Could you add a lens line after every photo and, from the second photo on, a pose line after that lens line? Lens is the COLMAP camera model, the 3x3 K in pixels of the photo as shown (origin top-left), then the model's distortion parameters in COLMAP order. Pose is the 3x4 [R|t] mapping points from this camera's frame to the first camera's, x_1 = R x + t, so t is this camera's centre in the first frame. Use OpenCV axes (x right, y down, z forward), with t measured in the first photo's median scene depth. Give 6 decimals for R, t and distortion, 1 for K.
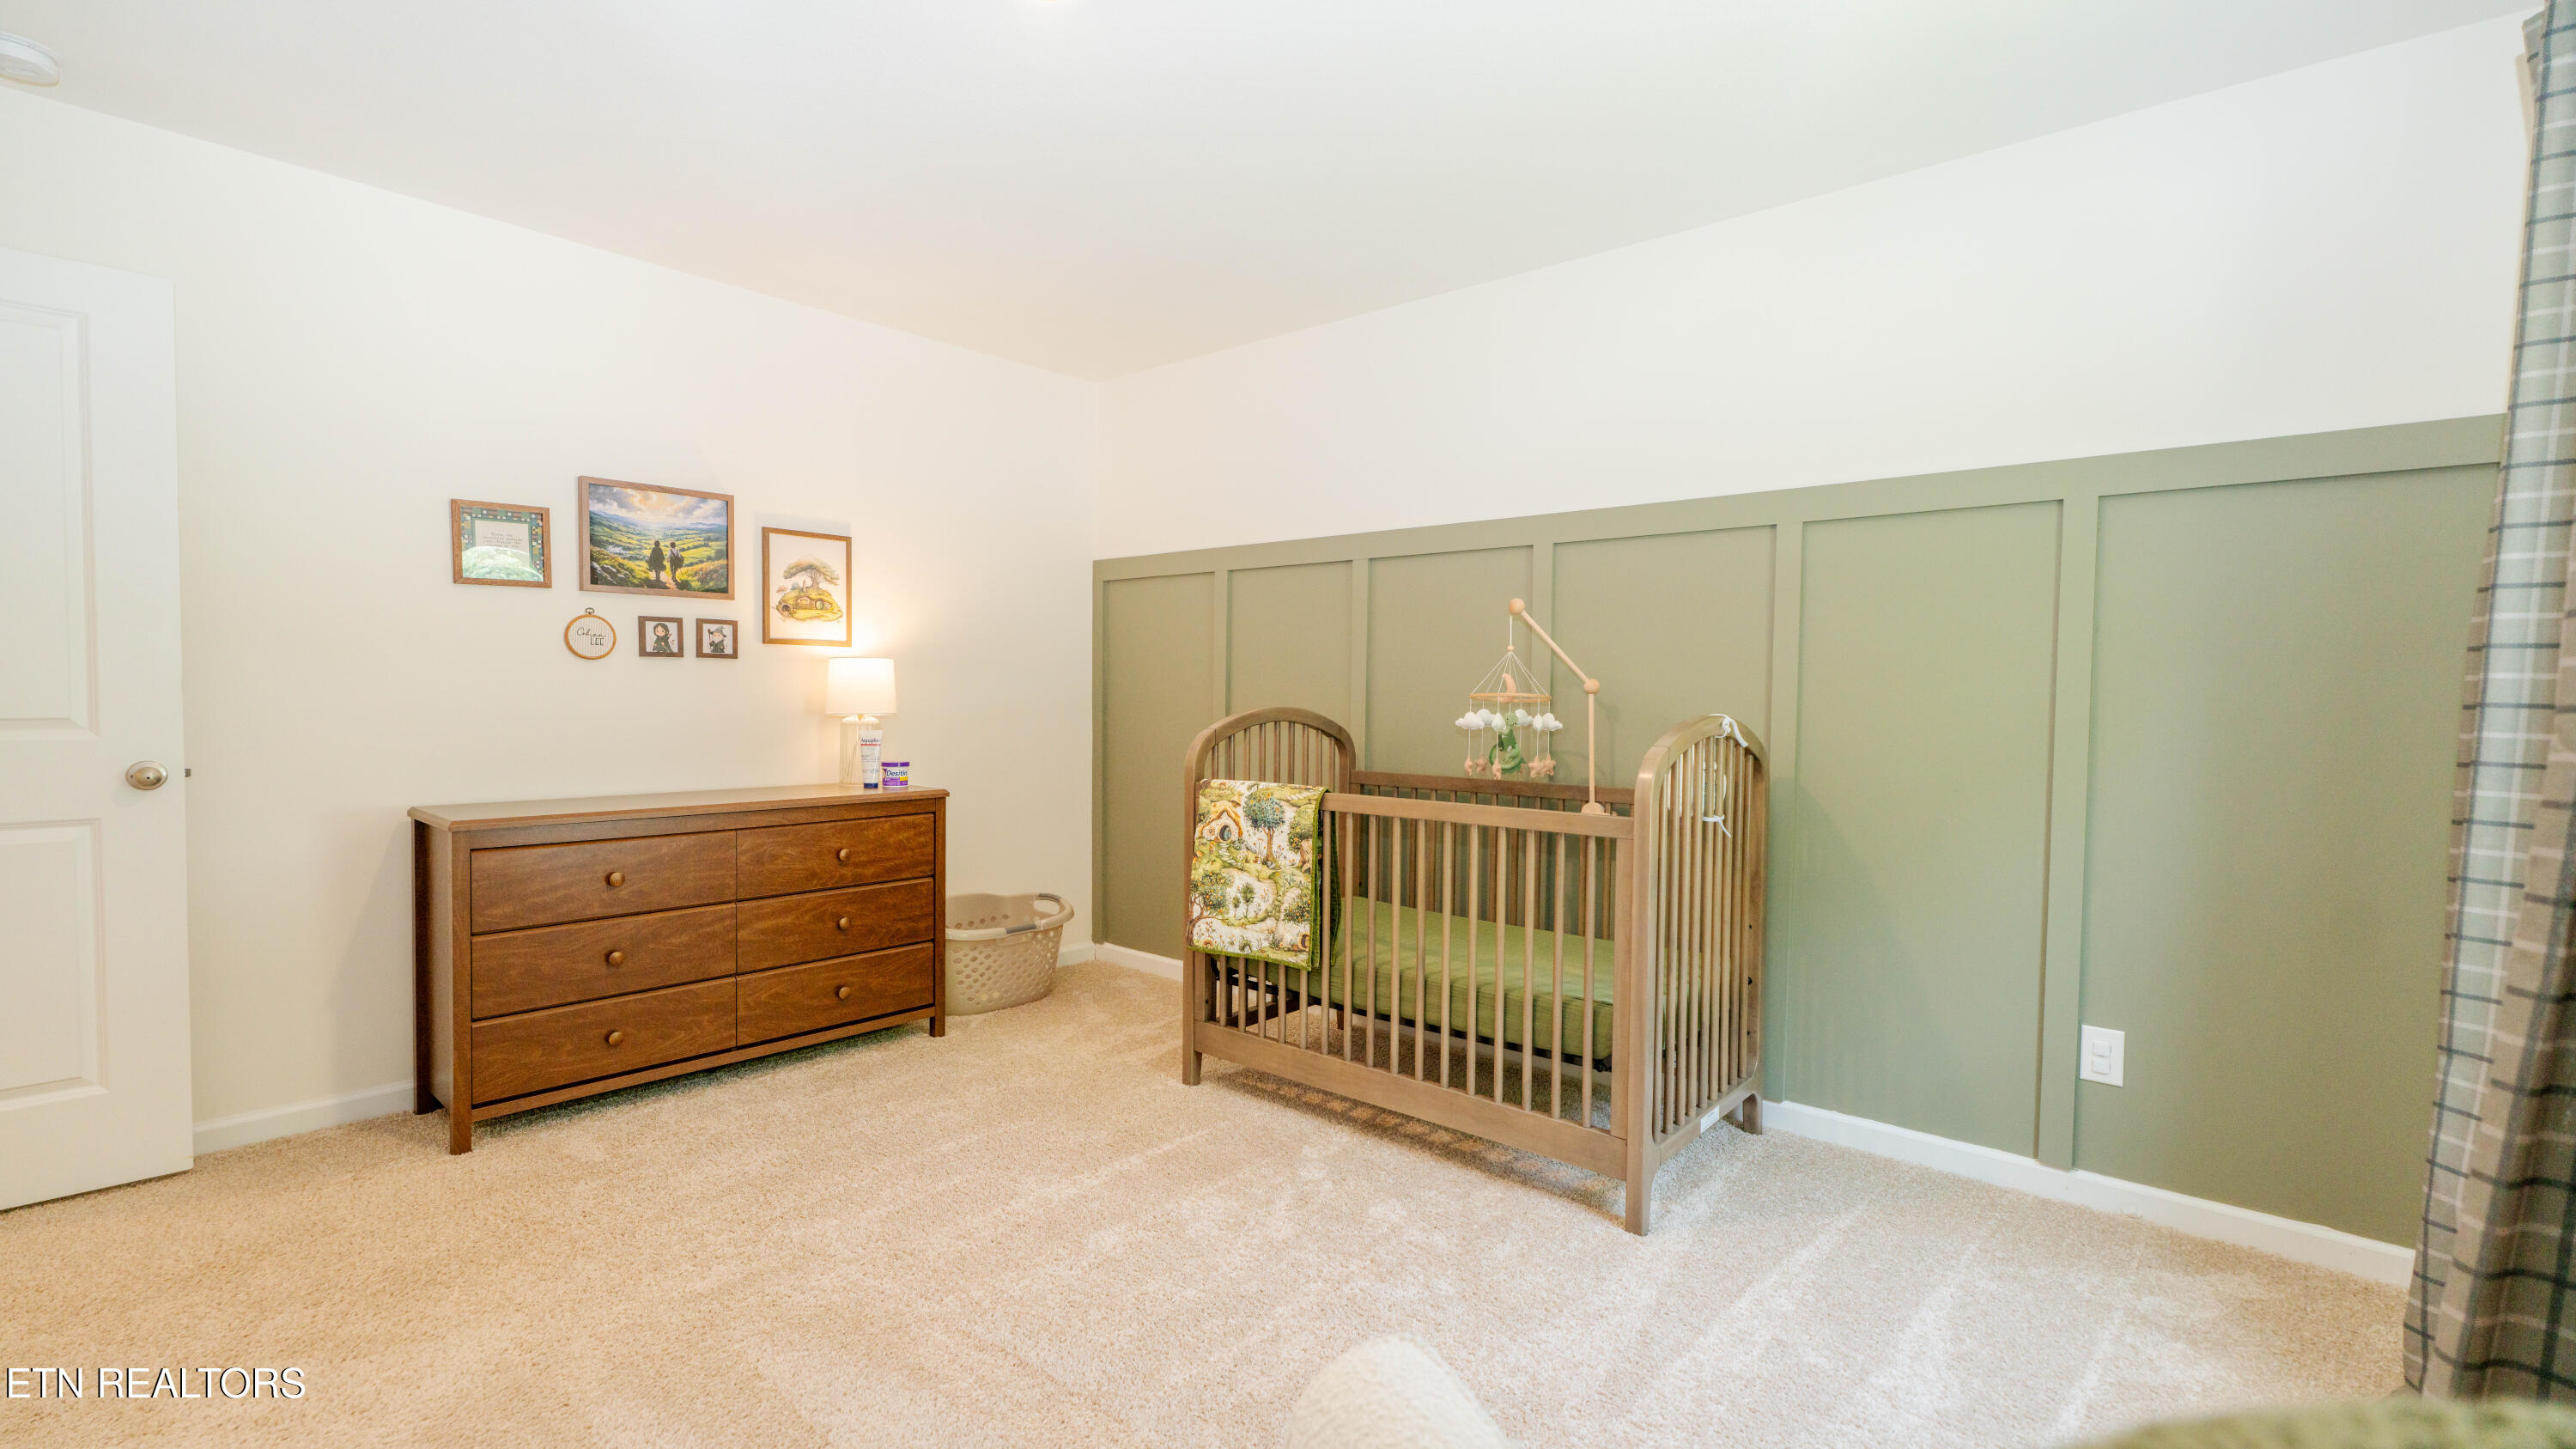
lens RADIAL K [[1148.4, 0, 1278.6], [0, 1148.4, 726.3], [0, 0, 1]] dist [0.001000, 0.000608]
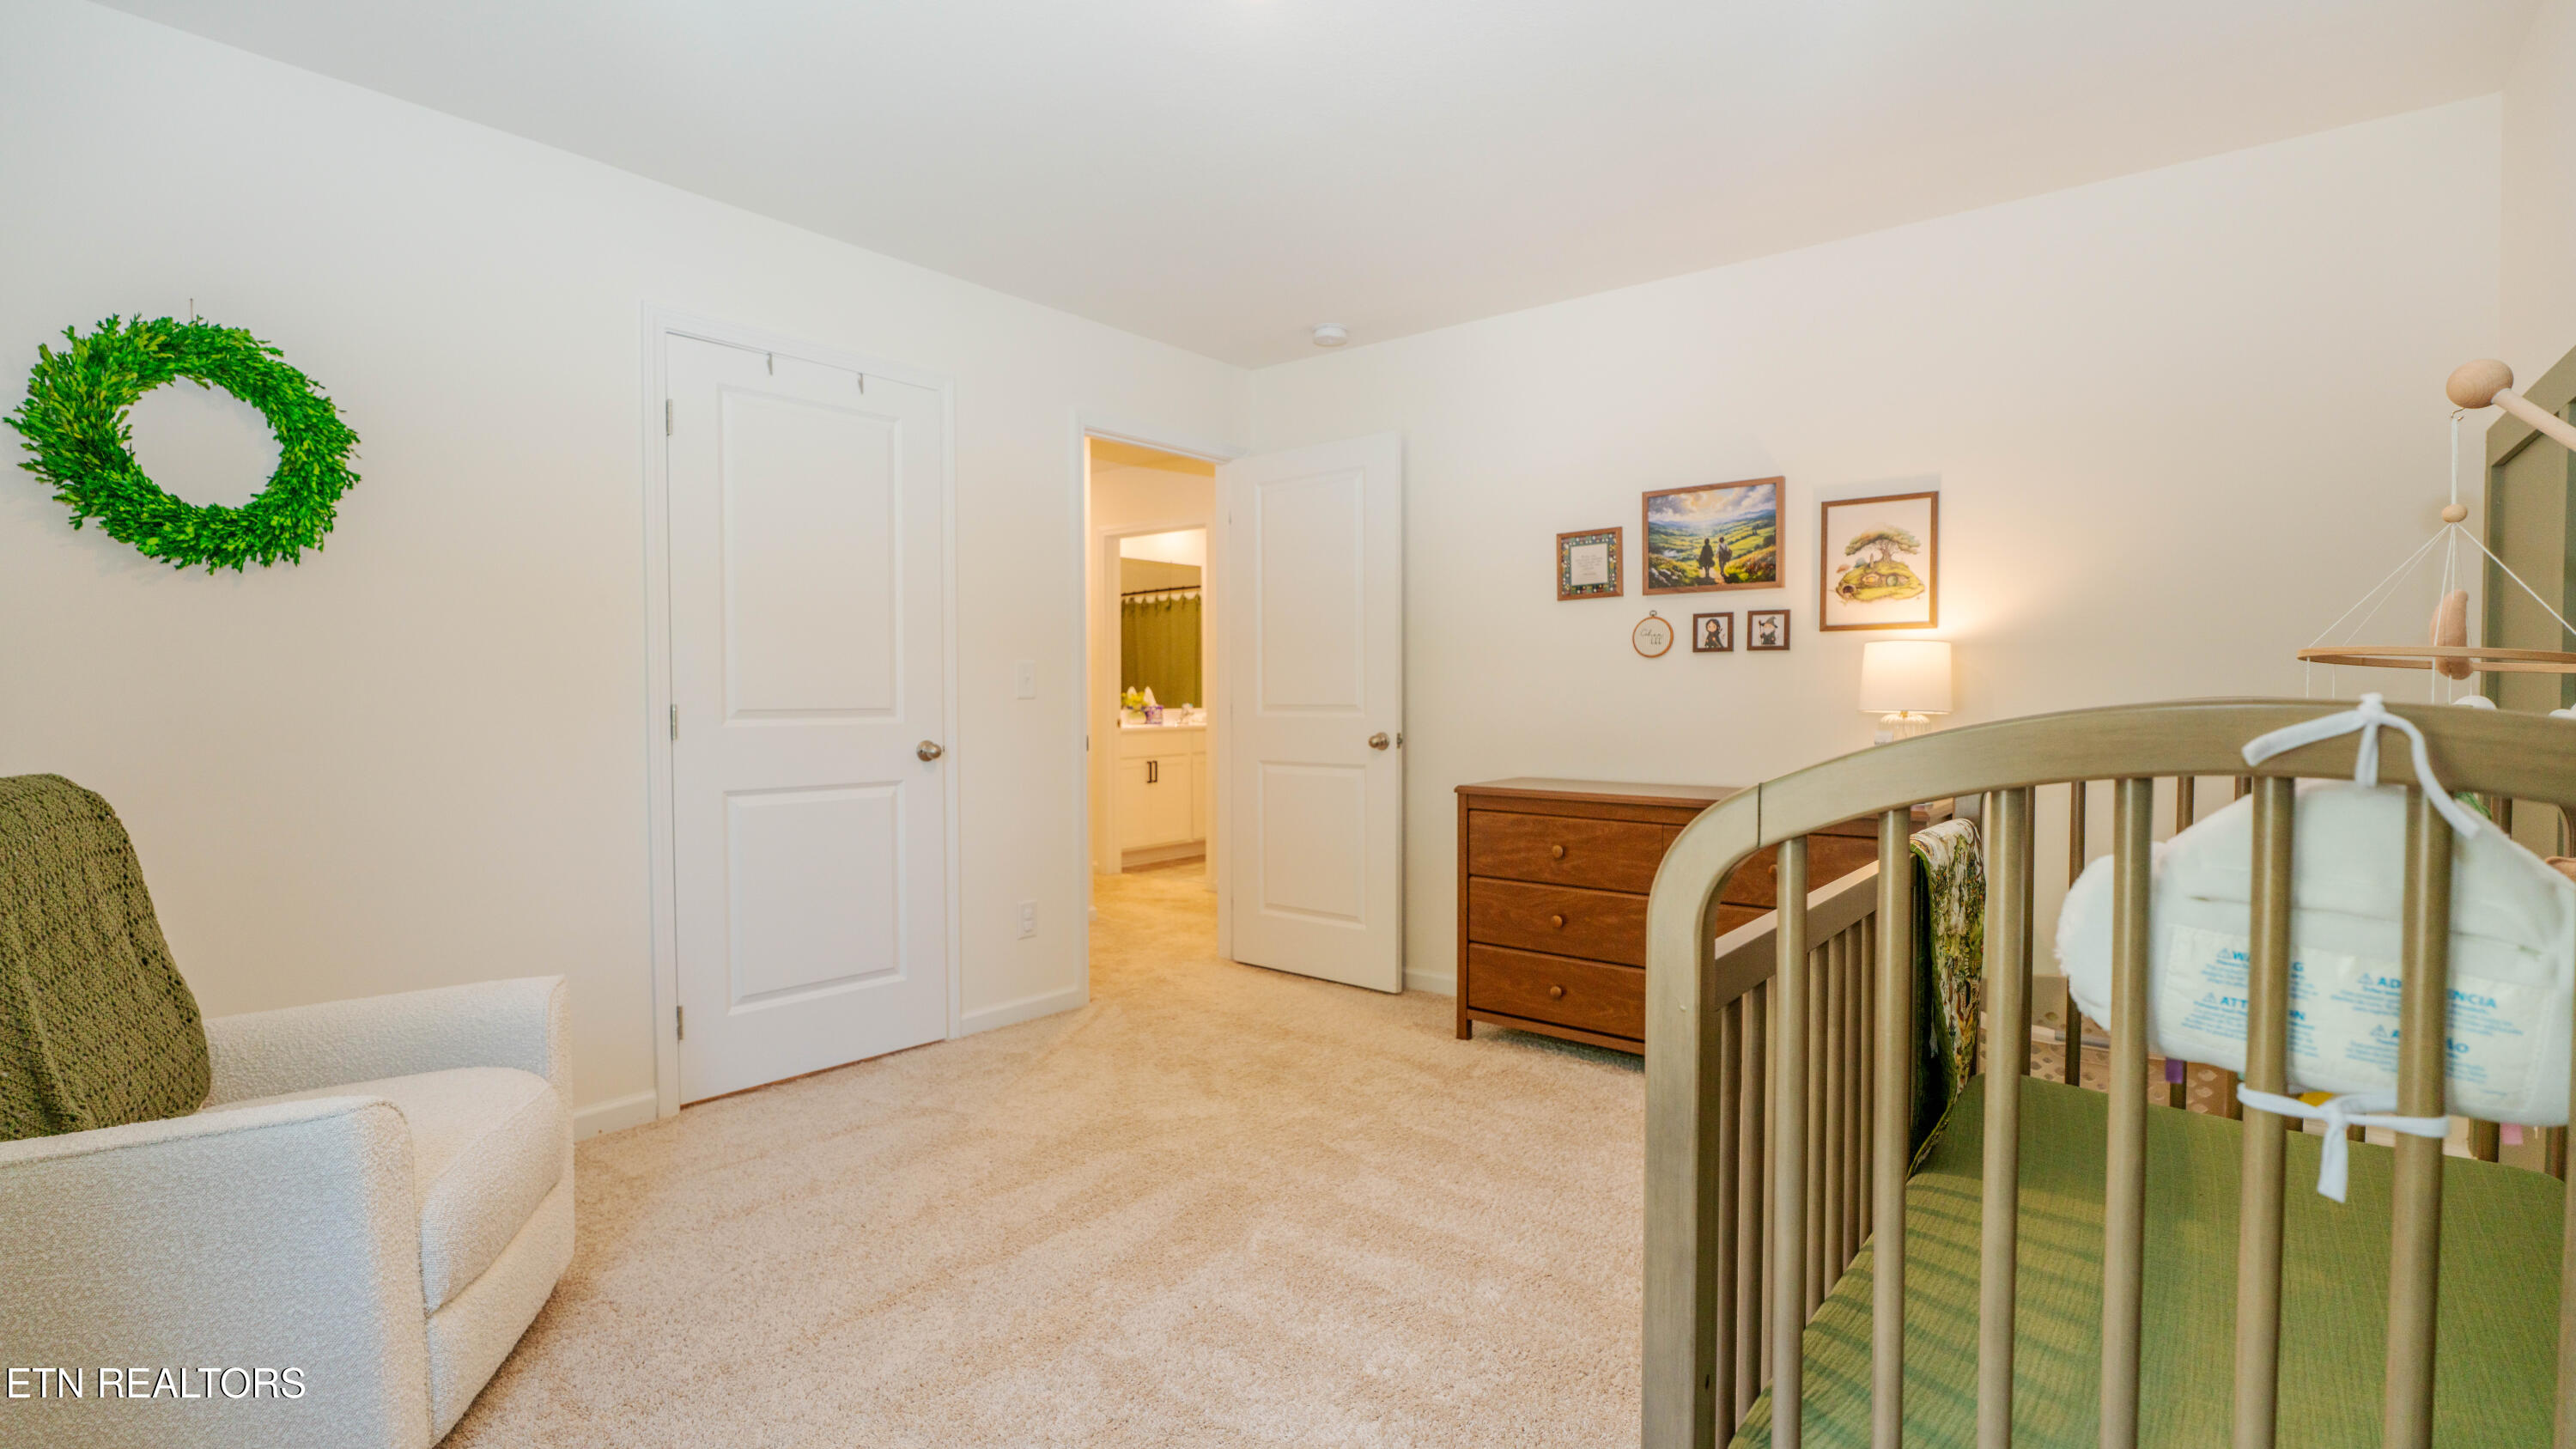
lens RADIAL K [[1148.4, 0, 1287.0], [0, 1148.4, 726.0], [0, 0, 1]] dist [0.001000, 0.000608]
pose [[0.057147, 0.019105, -0.998183, 0.477205], [-0.028691, 0.999435, 0.017487, -0.002224], [0.997953, 0.027639, 0.057663, 0.595169]]
